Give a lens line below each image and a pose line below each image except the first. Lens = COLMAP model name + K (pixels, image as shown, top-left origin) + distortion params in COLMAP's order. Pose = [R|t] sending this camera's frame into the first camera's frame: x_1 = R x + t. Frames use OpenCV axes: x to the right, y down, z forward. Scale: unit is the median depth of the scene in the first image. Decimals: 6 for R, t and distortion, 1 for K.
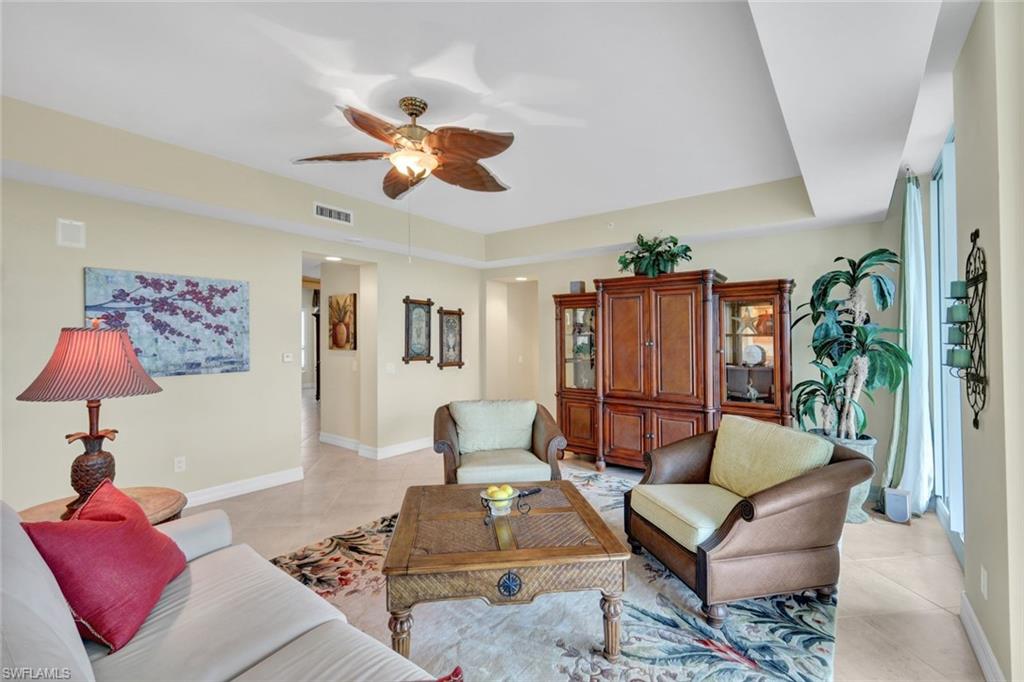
lens RADIAL K [[446.5, 0, 515.4], [0, 446.5, 338.1], [0, 0, 1]] dist [0.001920, -0.000068]
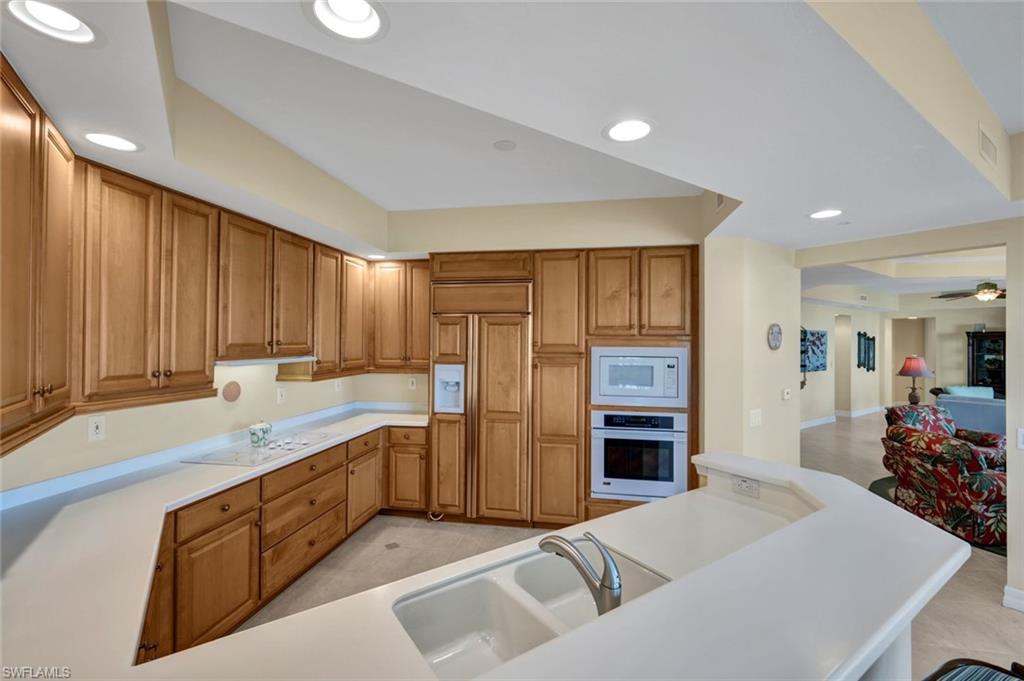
lens RADIAL K [[446.5, 0, 515.4], [0, 446.5, 337.6], [0, 0, 1]] dist [0.001920, -0.000068]
pose [[0.950319, 0.001880, -0.311272, -1.474825], [-0.004047, 0.999972, -0.006315, -0.074836], [0.311252, 0.007261, 0.950300, -1.749675]]
